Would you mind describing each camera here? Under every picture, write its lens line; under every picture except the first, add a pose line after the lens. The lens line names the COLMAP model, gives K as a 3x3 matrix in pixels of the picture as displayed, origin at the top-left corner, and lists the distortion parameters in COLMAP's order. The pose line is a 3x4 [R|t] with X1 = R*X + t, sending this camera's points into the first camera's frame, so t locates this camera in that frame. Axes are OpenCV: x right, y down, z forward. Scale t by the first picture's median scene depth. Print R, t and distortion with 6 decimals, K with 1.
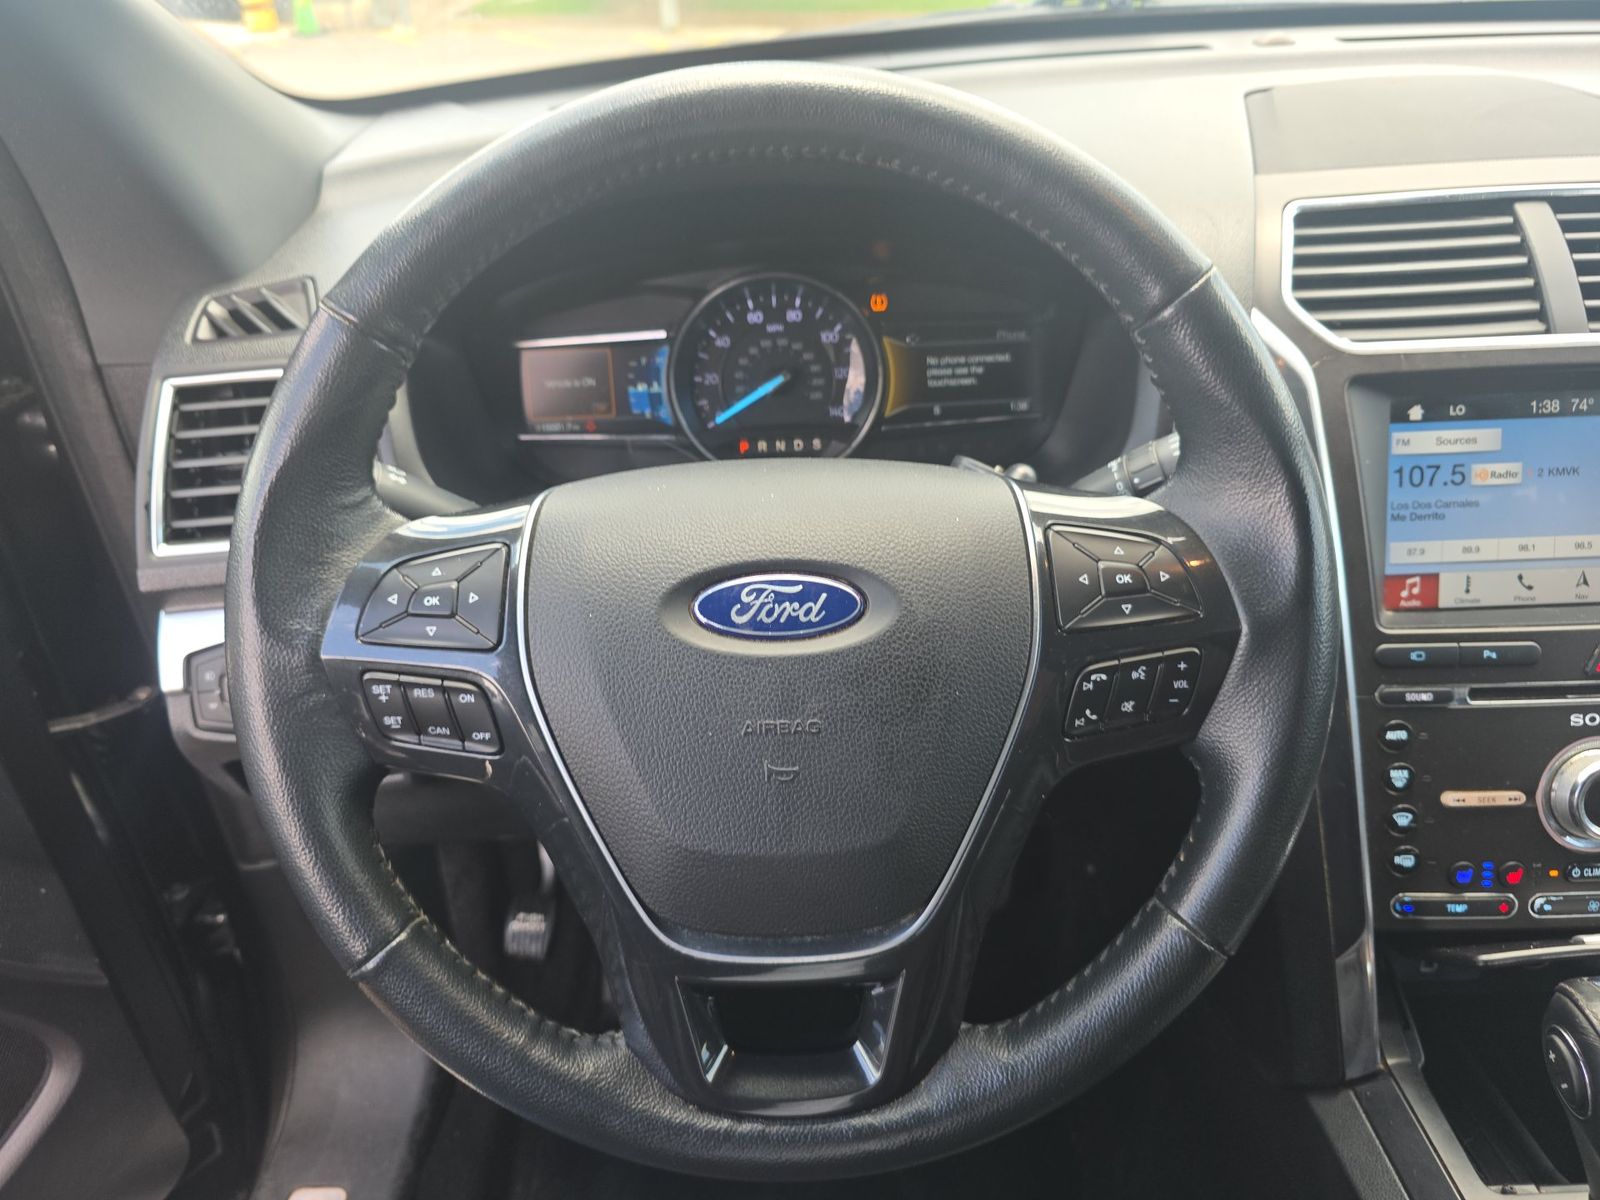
lens RADIAL K [[1052.0, 0, 799.4], [0, 1052.0, 604.7], [0, 0, 1]] dist [0.004088, -0.012155]
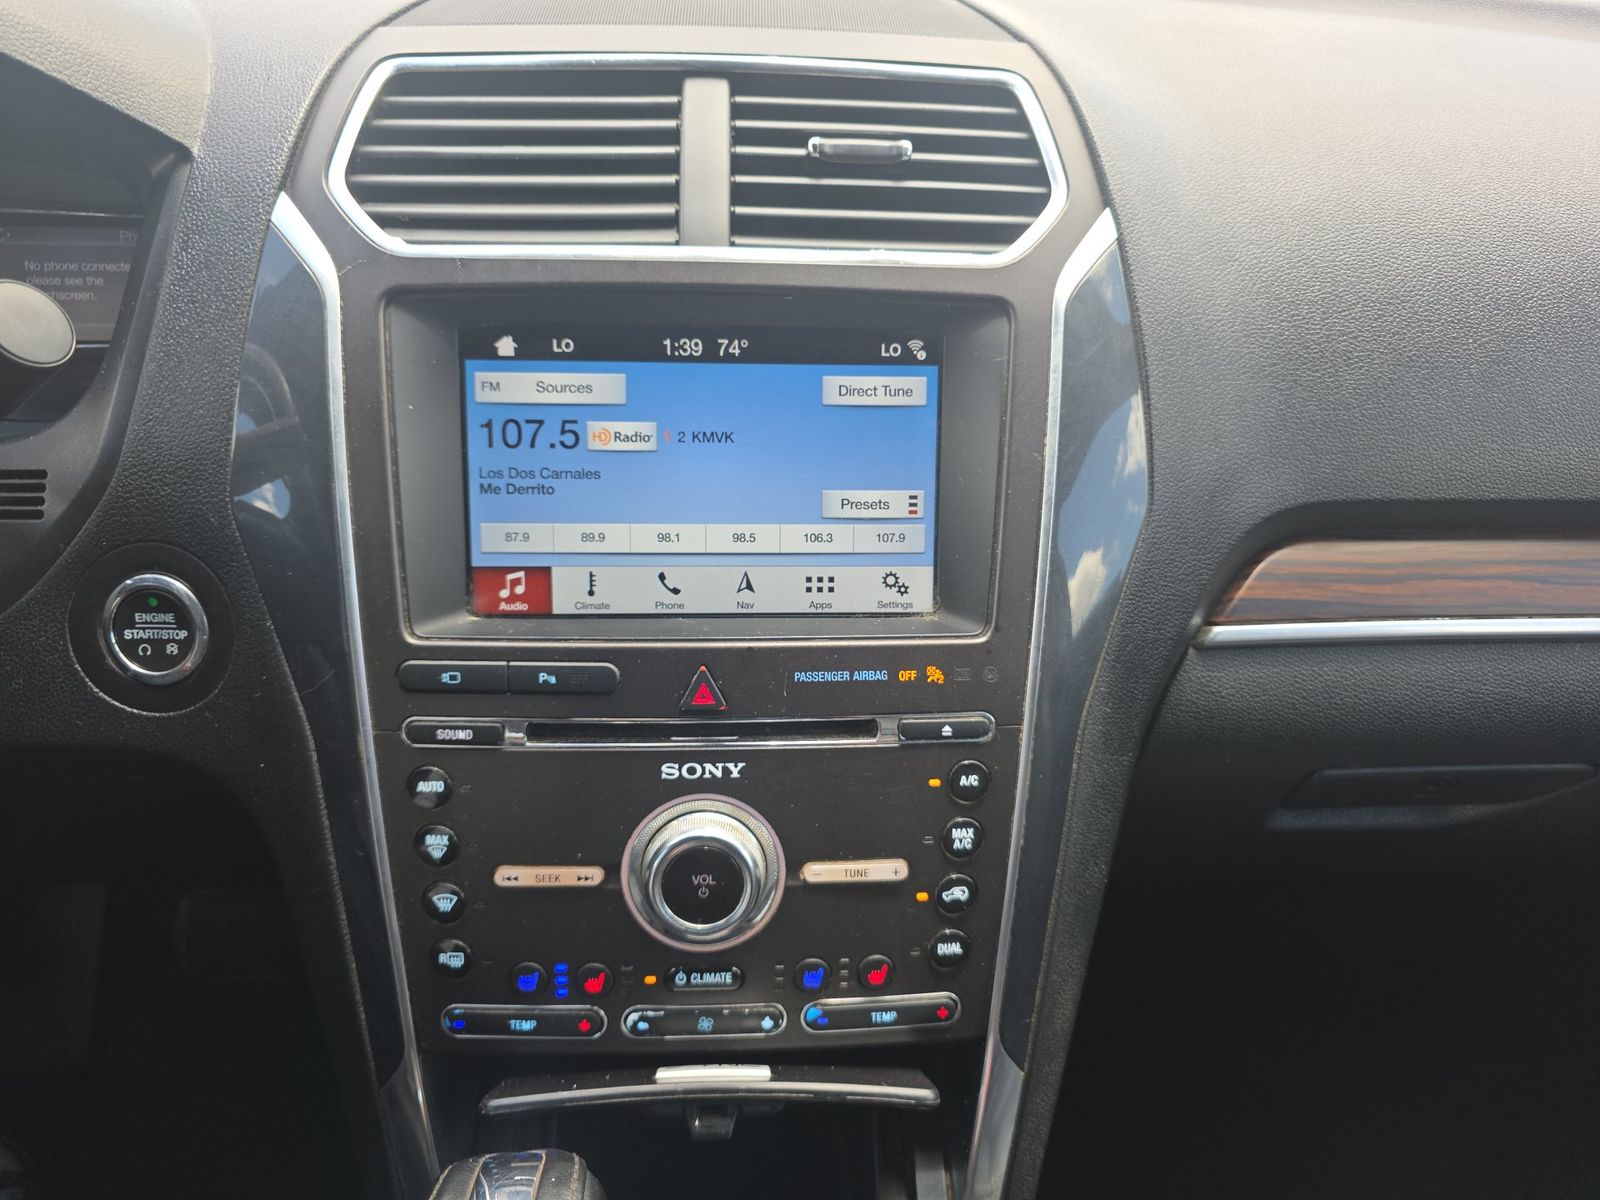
lens RADIAL K [[1052.0, 0, 802.6], [0, 1052.0, 610.0], [0, 0, 1]] dist [0.004088, -0.012155]
pose [[0.995858, 0.034727, 0.084024, 0.731698], [-0.034195, 0.999385, -0.007764, 0.000004], [-0.084242, 0.004859, 0.996434, 0.249974]]
